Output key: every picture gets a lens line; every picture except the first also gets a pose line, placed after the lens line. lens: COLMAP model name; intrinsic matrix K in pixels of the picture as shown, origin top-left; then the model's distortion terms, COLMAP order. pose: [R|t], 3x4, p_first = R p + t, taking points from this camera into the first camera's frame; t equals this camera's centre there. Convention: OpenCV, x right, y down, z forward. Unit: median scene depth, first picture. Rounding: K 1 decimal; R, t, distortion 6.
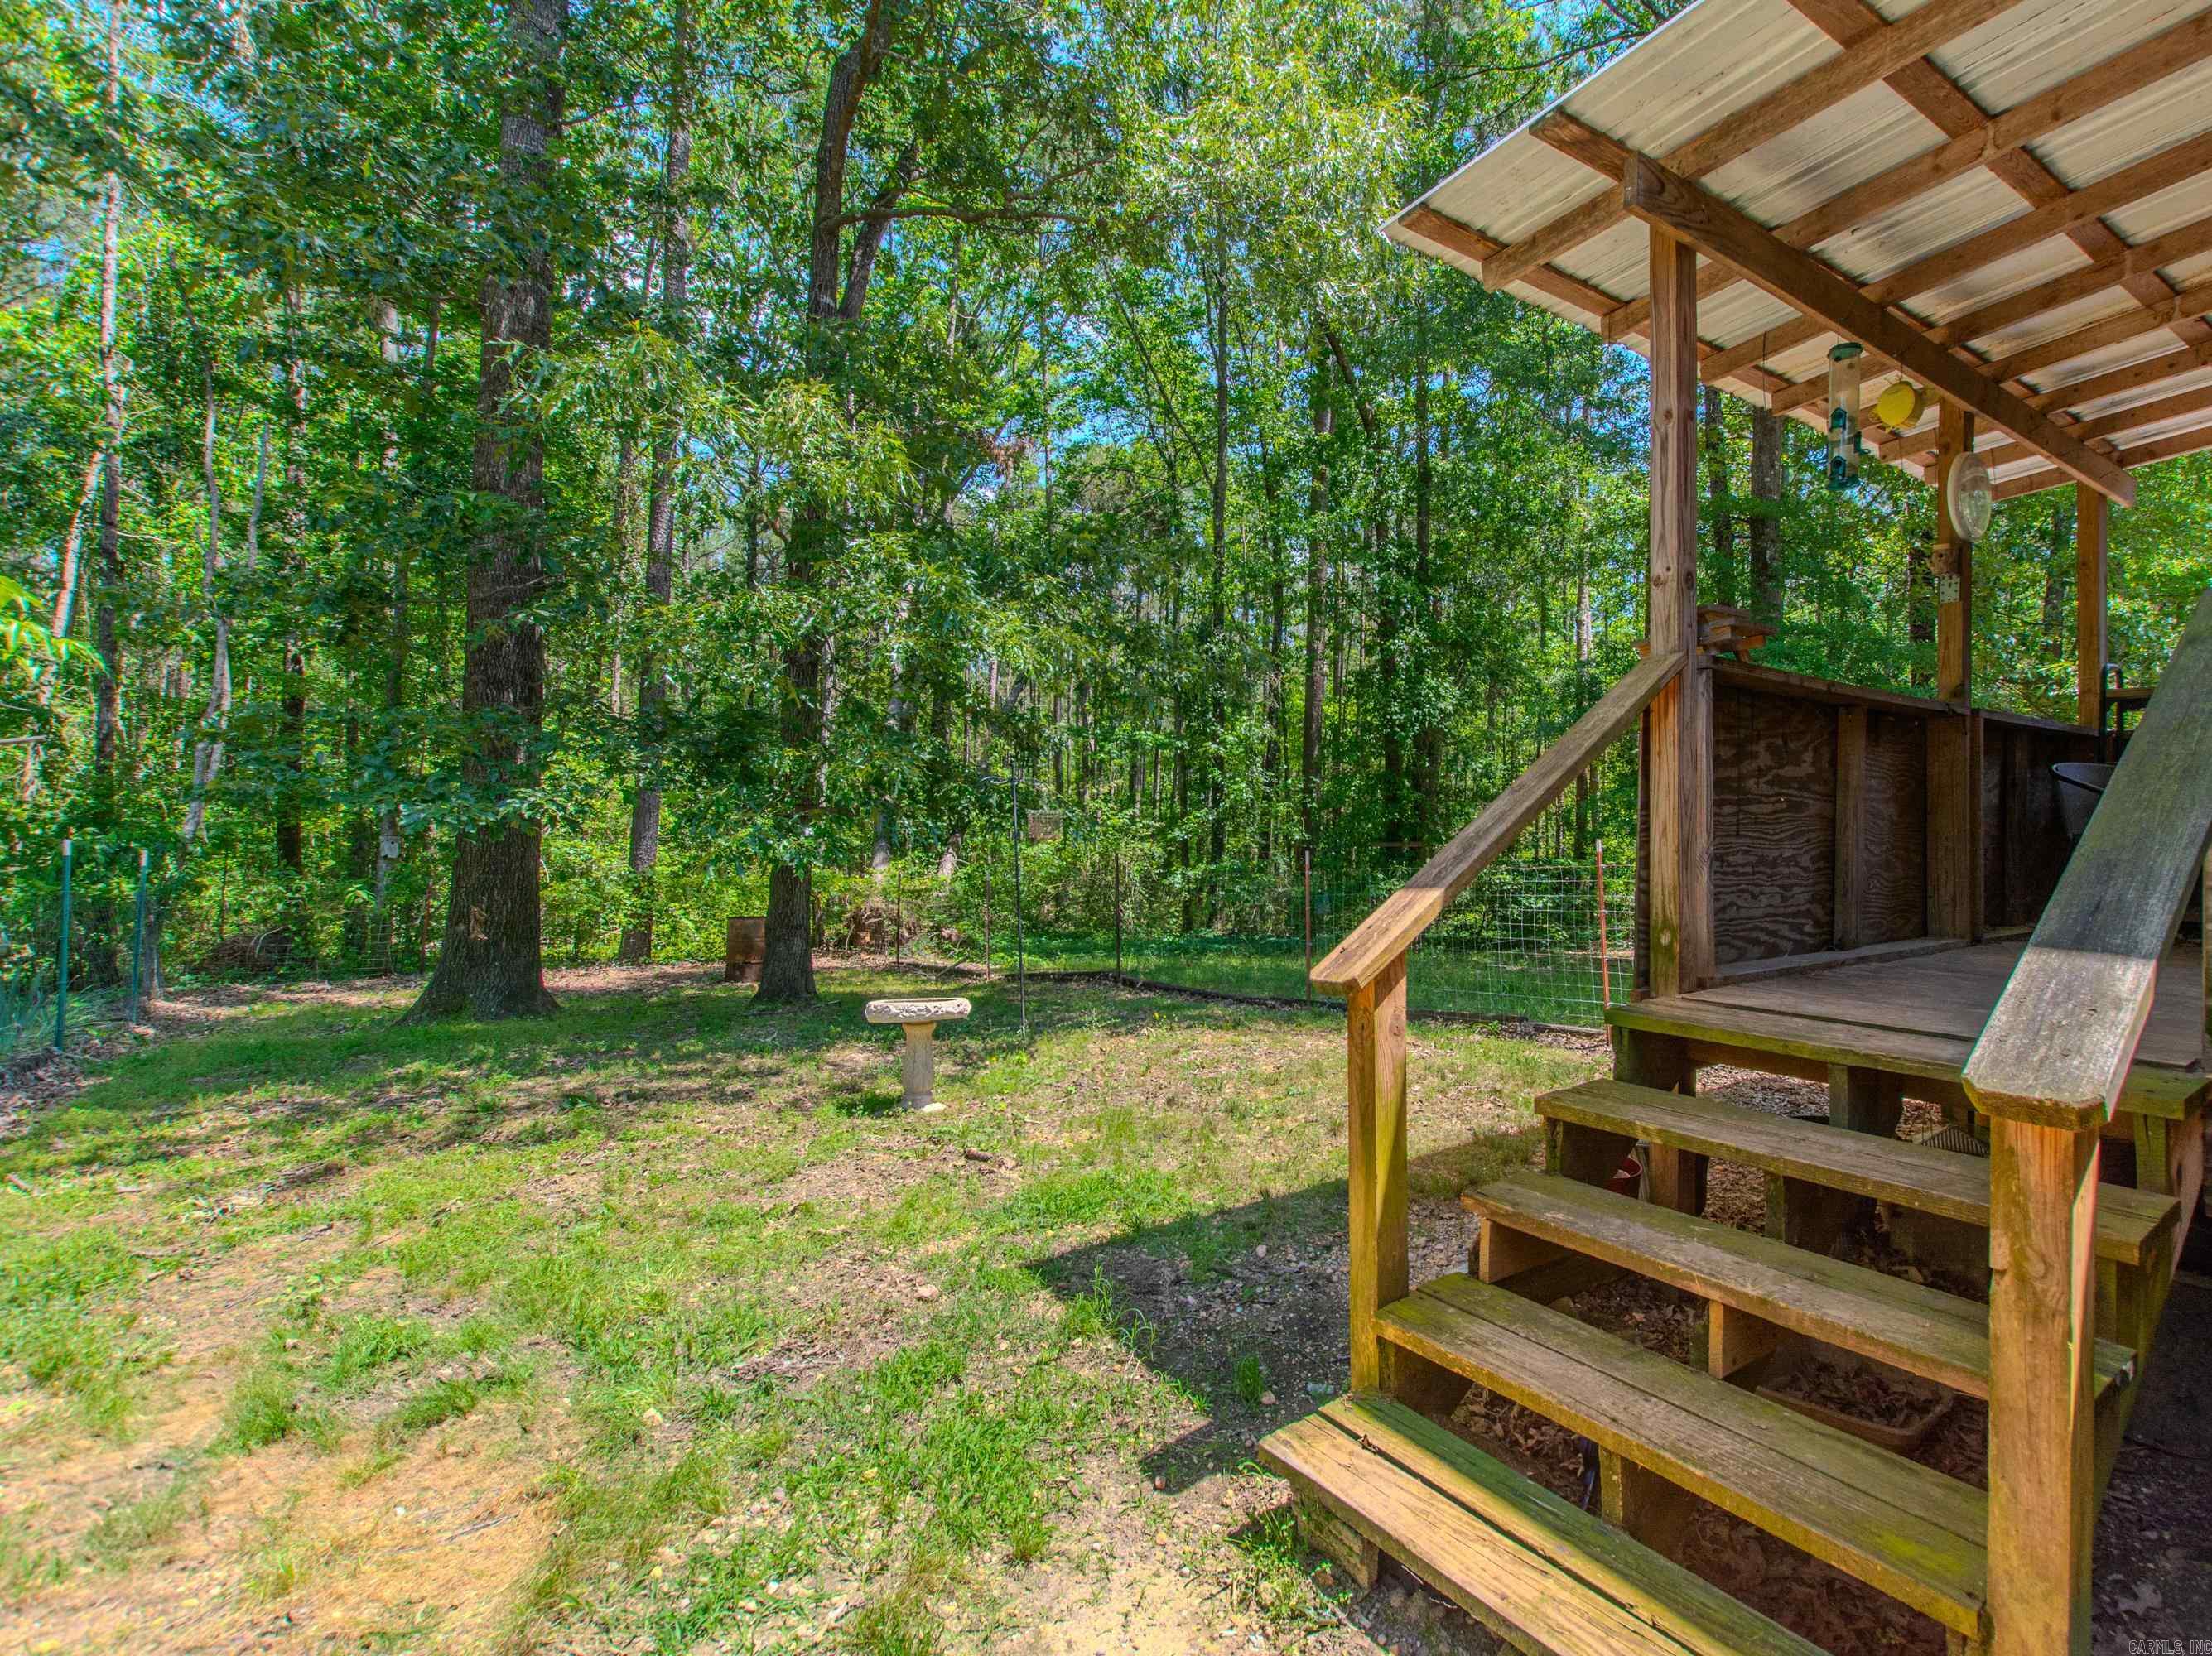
lens RADIAL K [[1074.3, 0, 1249.8], [0, 1074.3, 826.5], [0, 0, 1]] dist [0.000710, 0.000195]
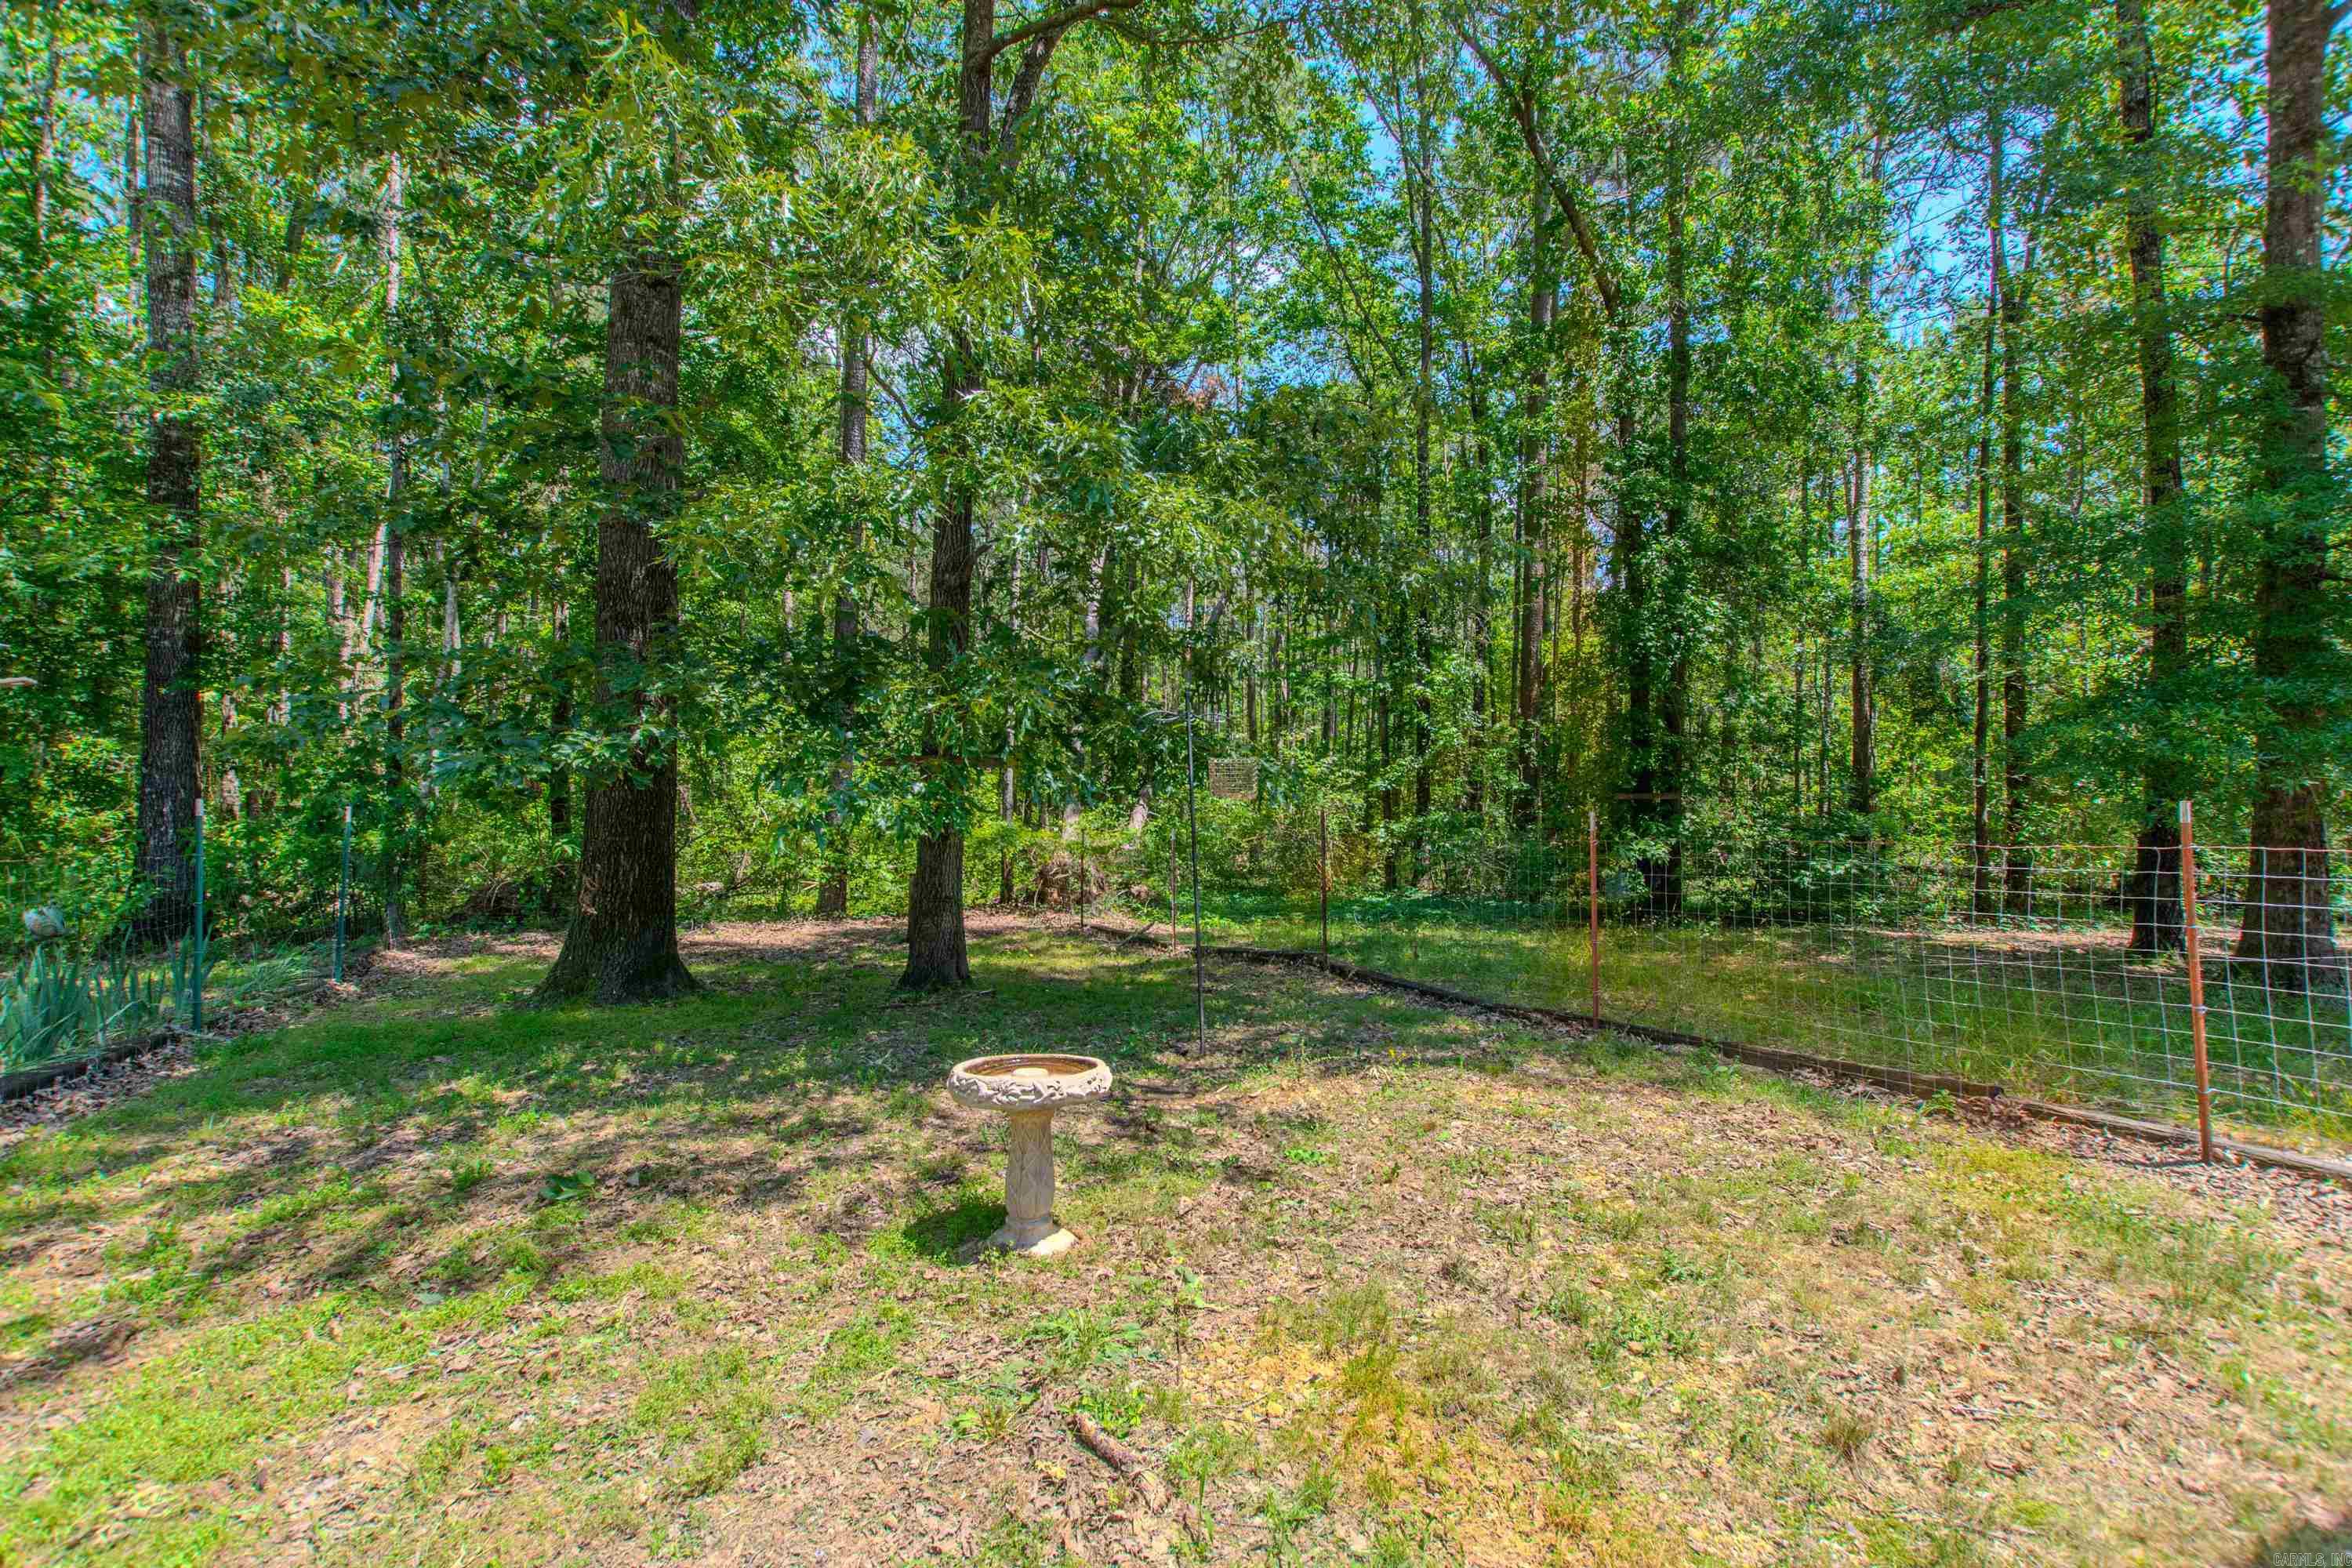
lens RADIAL K [[1052.9, 0, 1187.5], [0, 1052.9, 775.2], [0, 0, 1]] dist [-0.035477, 0.006111]
pose [[0.971950, -0.004922, -0.235138, -0.021088], [0.005029, 0.999987, -0.000144, -0.001550], [0.235135, -0.001042, 0.971962, 0.118921]]
